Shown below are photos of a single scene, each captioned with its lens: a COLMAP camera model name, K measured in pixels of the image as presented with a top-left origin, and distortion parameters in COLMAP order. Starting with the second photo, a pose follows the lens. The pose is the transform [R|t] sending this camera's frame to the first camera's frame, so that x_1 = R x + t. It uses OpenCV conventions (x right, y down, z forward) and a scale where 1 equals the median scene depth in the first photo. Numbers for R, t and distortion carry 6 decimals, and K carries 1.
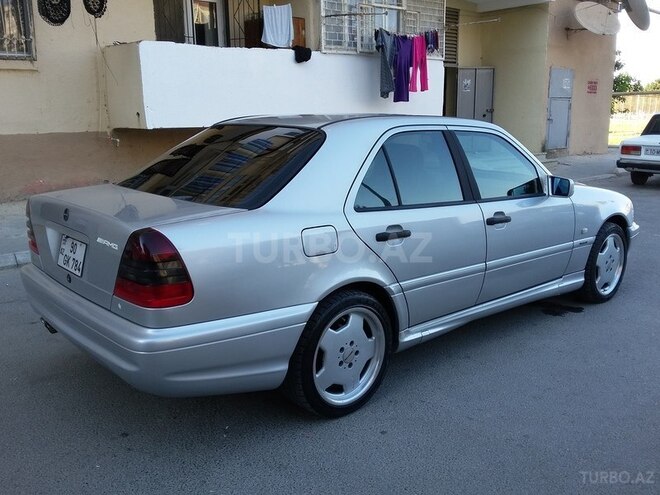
lens RADIAL K [[604.0, 0, 337.9], [0, 604.0, 247.3], [0, 0, 1]] dist [-0.022379, 0.000000]
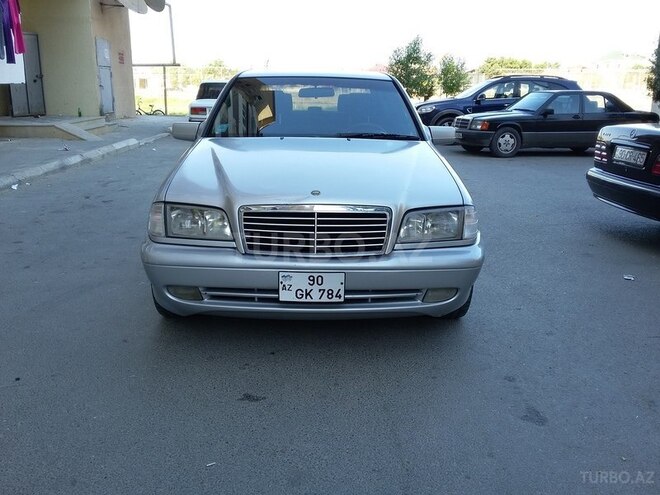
lens RADIAL K [[604.0, 0, 326.9], [0, 604.0, 248.4], [0, 0, 1]] dist [-0.022379, 0.000000]
pose [[0.625064, -0.175064, 0.760689, -0.460183], [0.140090, 0.983862, 0.111311, 0.025801], [-0.767900, 0.036988, 0.639501, -0.017161]]
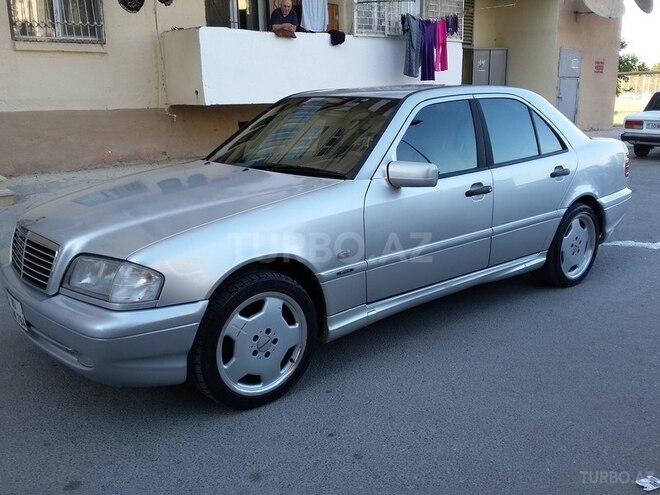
lens RADIAL K [[604.0, 0, 336.0], [0, 604.0, 249.2], [0, 0, 1]] dist [-0.022379, 0.000000]
pose [[0.999963, -0.001342, -0.008463, -0.060491], [0.001611, 0.999491, 0.031857, 0.038122], [0.008416, -0.031869, 0.999457, -0.136951]]
